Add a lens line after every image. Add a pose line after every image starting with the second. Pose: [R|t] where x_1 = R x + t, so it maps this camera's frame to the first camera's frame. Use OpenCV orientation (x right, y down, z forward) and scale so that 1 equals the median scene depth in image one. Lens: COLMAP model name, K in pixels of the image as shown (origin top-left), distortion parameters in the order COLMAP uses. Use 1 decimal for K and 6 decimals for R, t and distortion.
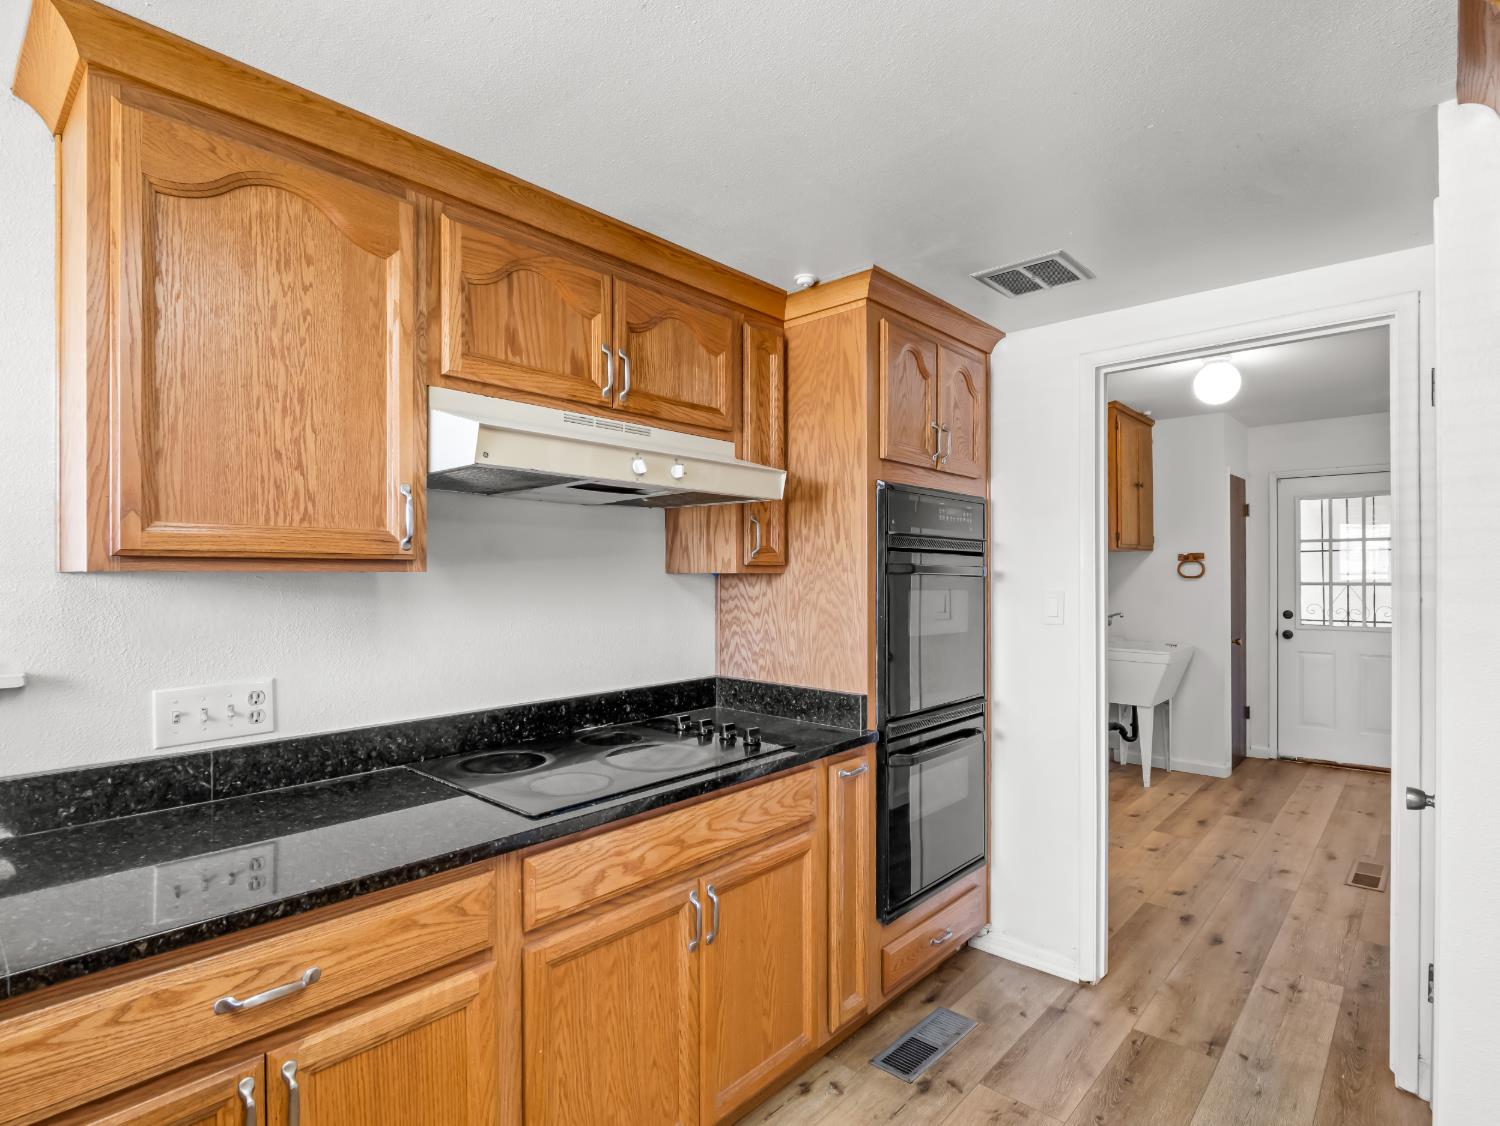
lens RADIAL K [[764.7, 0, 738.6], [0, 764.7, 576.6], [0, 0, 1]] dist [-0.009429, 0.001614]
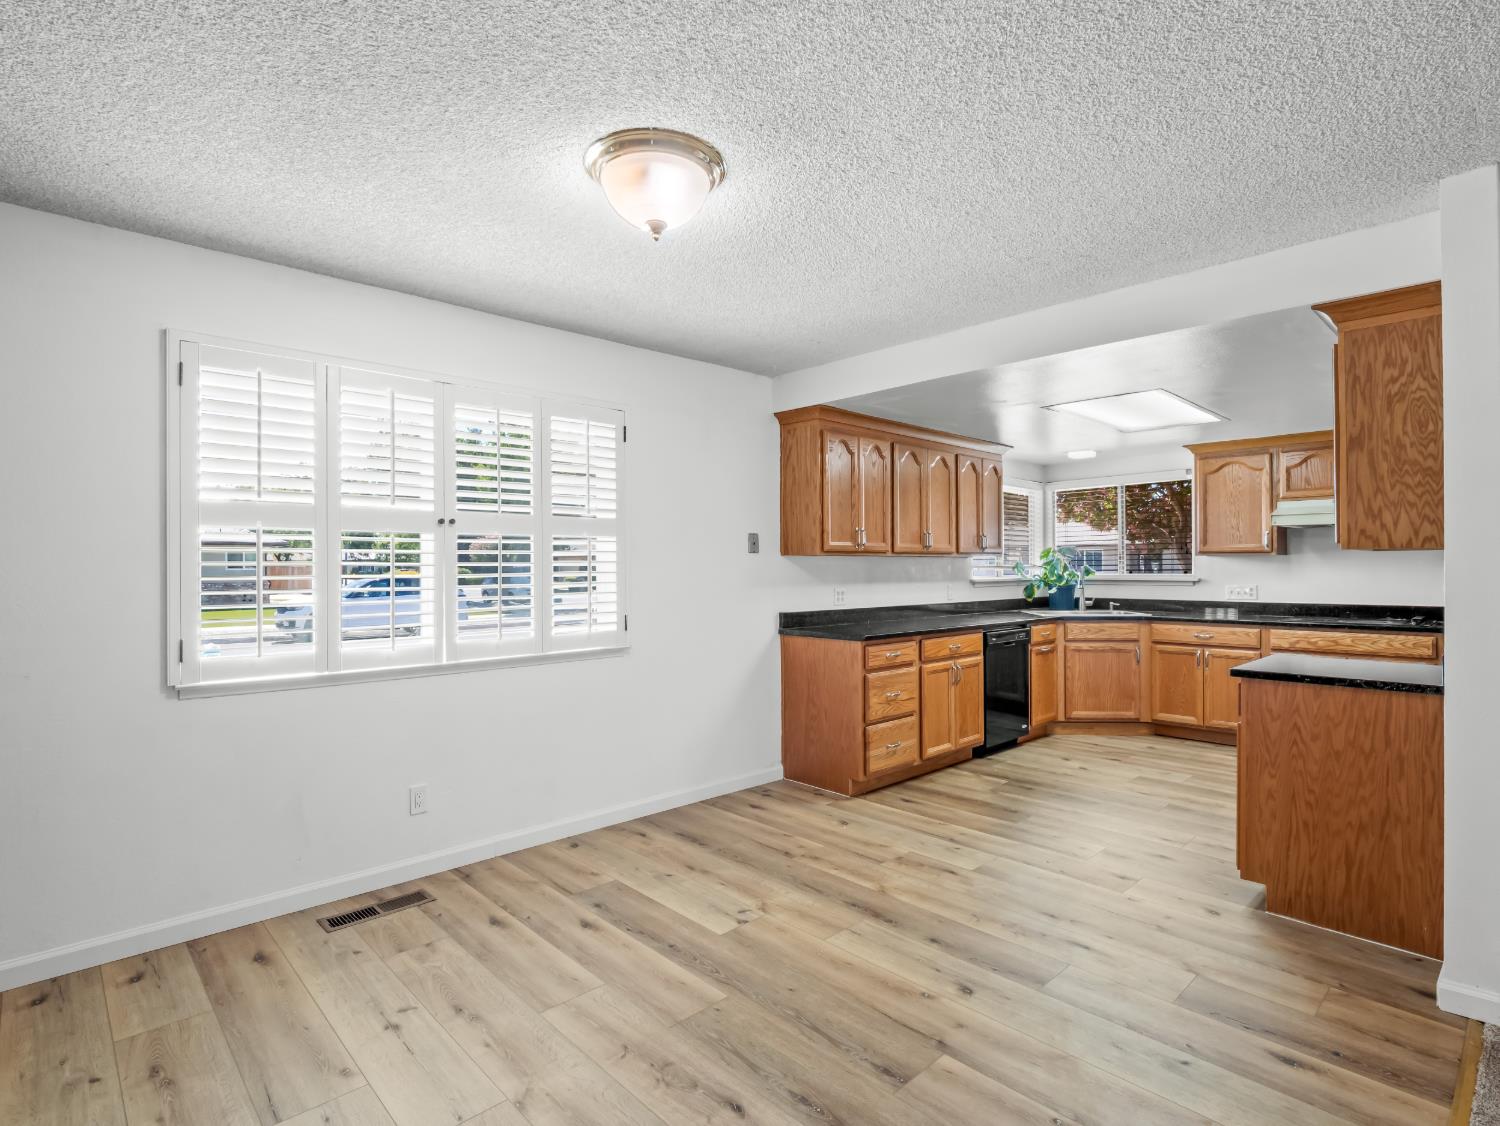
lens RADIAL K [[764.7, 0, 744.0], [0, 764.7, 566.2], [0, 0, 1]] dist [-0.009429, 0.001614]
pose [[-0.069256, 0.003398, -0.997593, 3.429421], [0.003555, 0.999989, 0.003159, 0.027220], [0.997593, -0.003328, -0.069267, -1.269909]]
